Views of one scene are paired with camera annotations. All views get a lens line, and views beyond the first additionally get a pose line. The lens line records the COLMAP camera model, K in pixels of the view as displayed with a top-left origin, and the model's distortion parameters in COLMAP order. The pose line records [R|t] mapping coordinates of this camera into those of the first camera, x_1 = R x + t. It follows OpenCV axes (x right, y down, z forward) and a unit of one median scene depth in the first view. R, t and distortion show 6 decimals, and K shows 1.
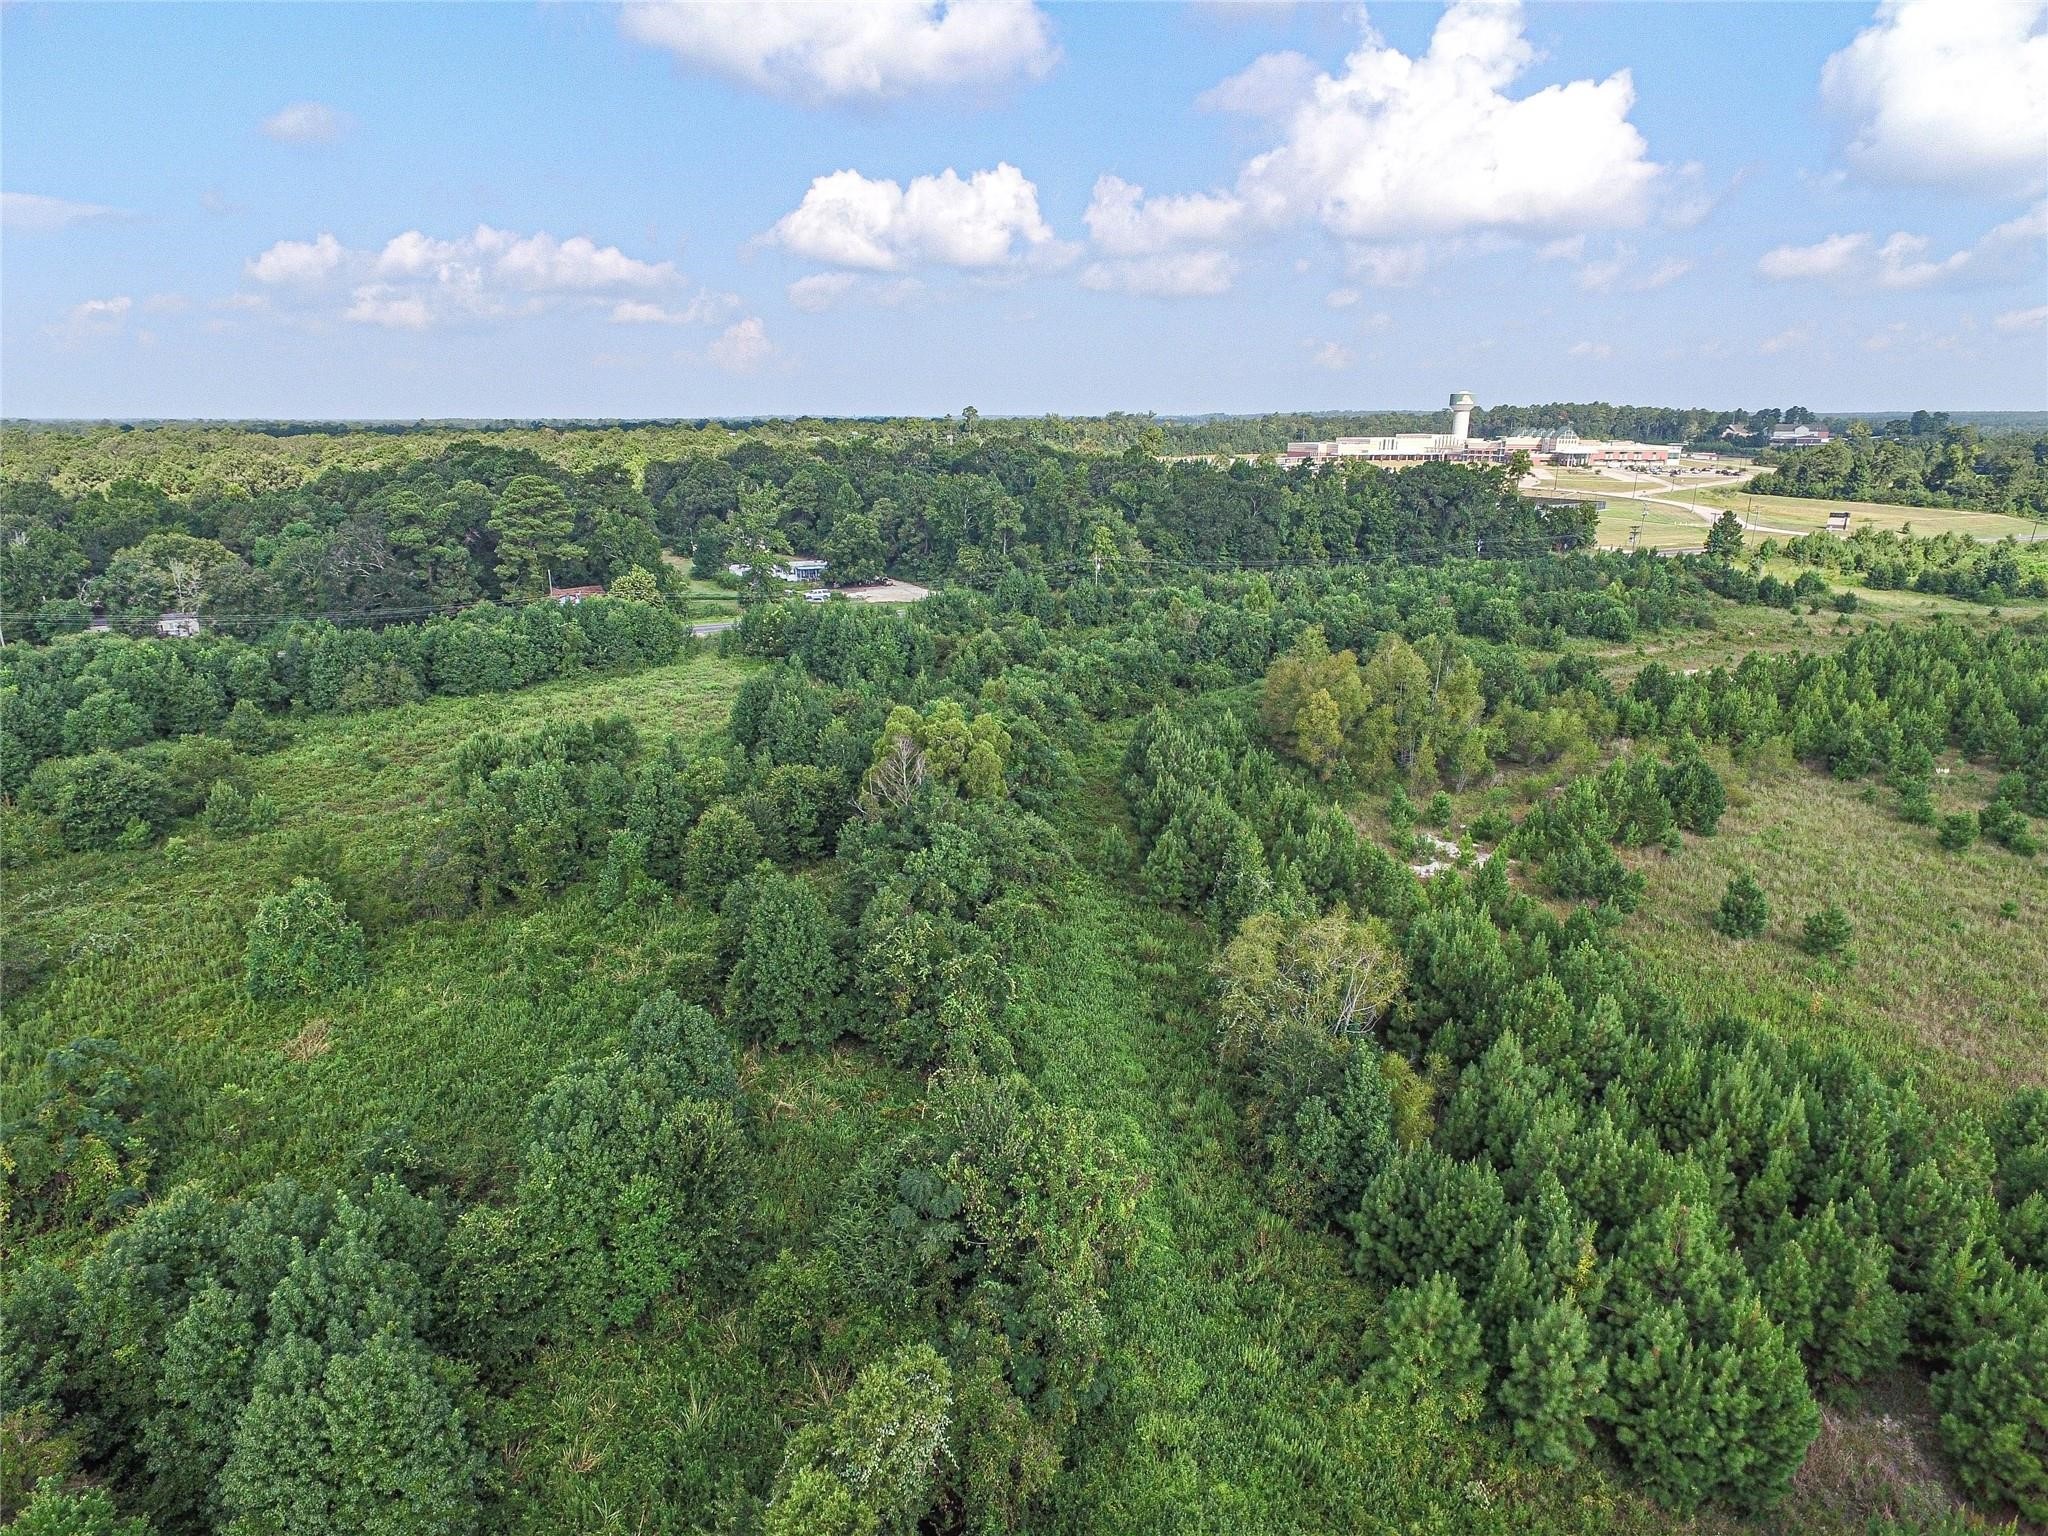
lens RADIAL K [[1207.1, 0, 1017.3], [0, 1207.1, 754.4], [0, 0, 1]] dist [-0.013545, 0.017164]
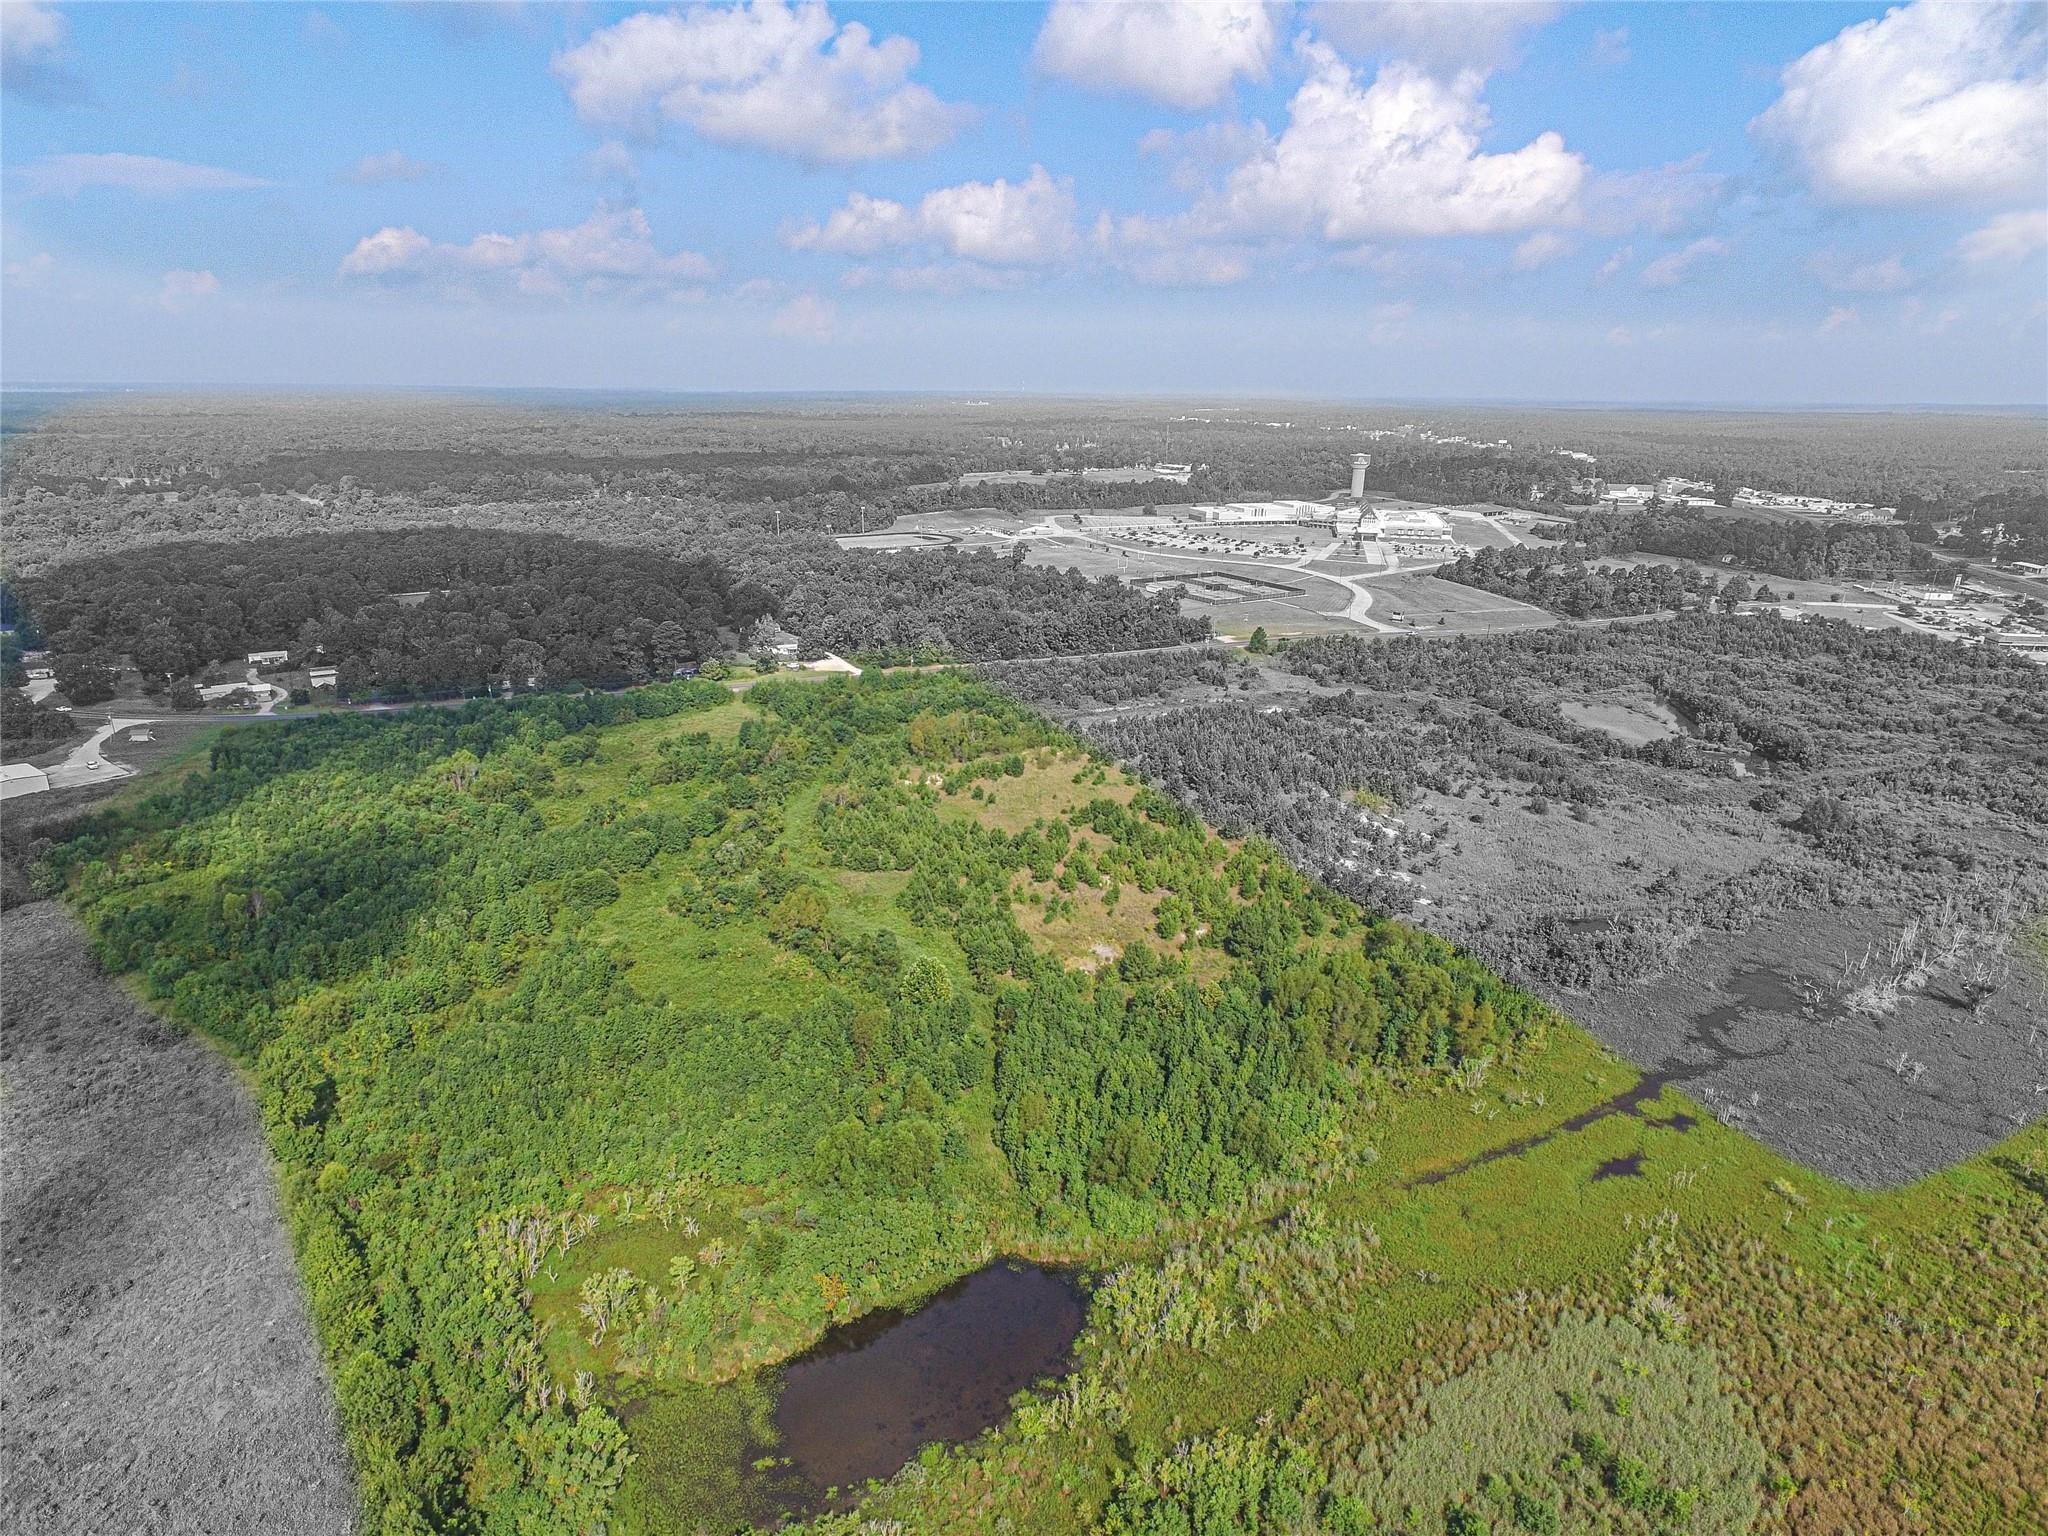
lens RADIAL K [[1175.4, 0, 1012.7], [0, 1175.4, 834.3], [0, 0, 1]] dist [-0.003558, 0.009694]
pose [[0.997811, 0.034513, -0.056402, 0.448774], [-0.029069, 0.995086, 0.094653, -0.051342], [0.059392, -0.092806, 0.993911, -1.391818]]
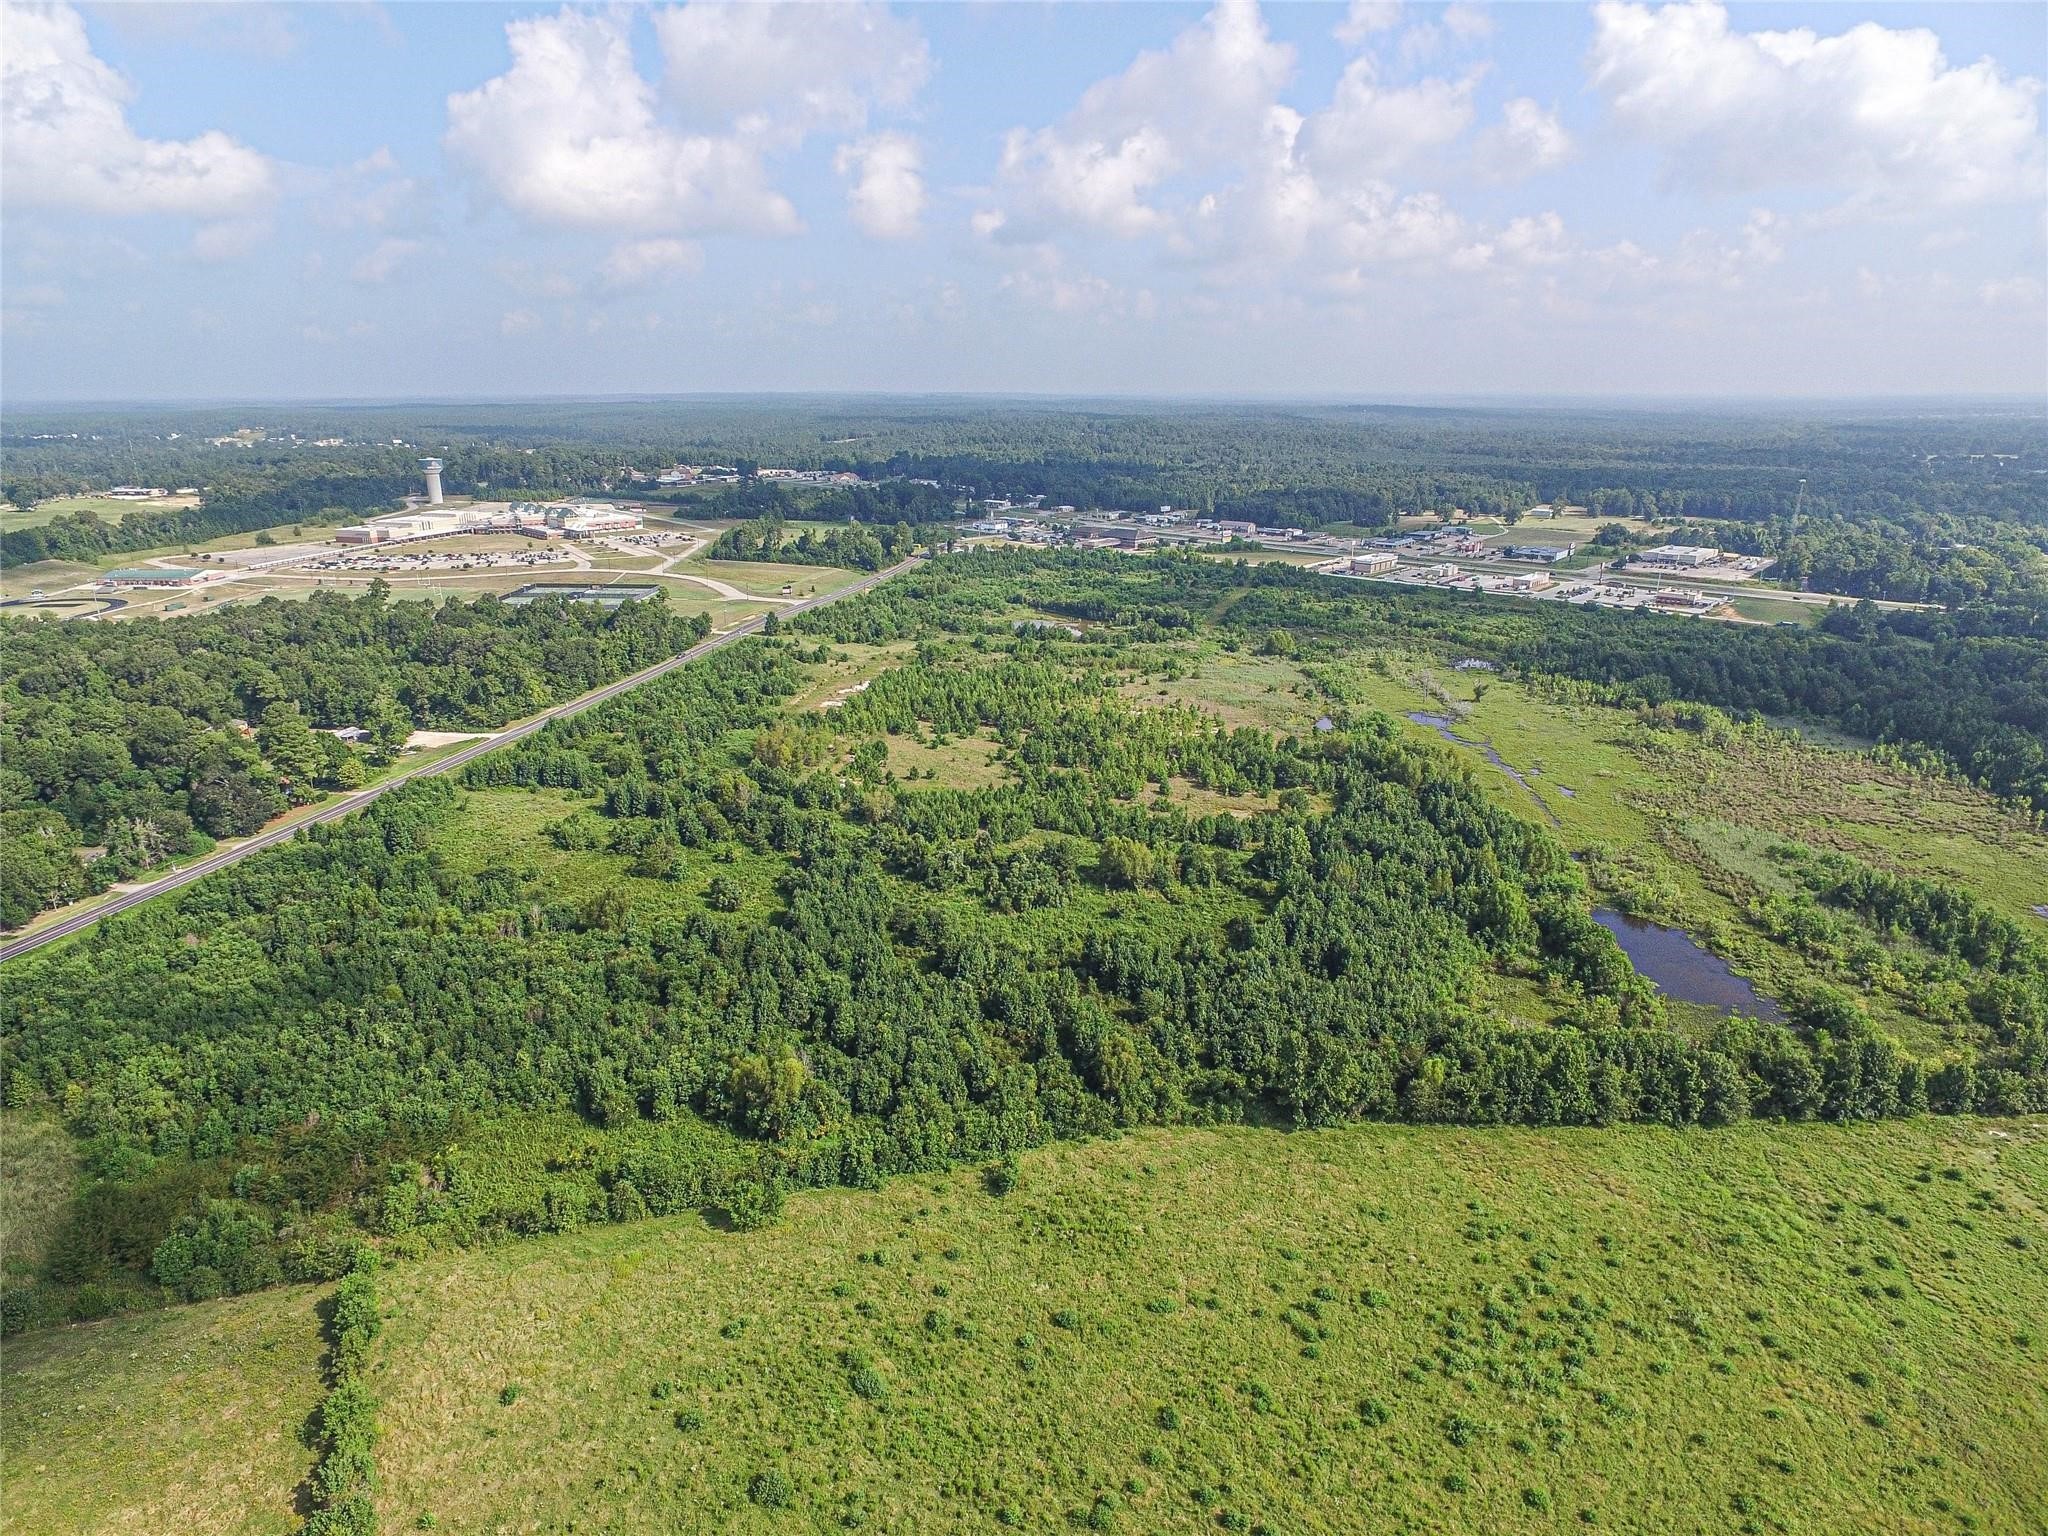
lens RADIAL K [[1203.0, 0, 1018.6], [0, 1203.0, 768.1], [0, 0, 1]] dist [-0.010957, 0.011847]
pose [[0.625293, -0.240634, 0.742364, -1.118952], [0.213685, 0.967711, 0.133692, -0.183090], [-0.750564, 0.075035, 0.656523, -1.000685]]
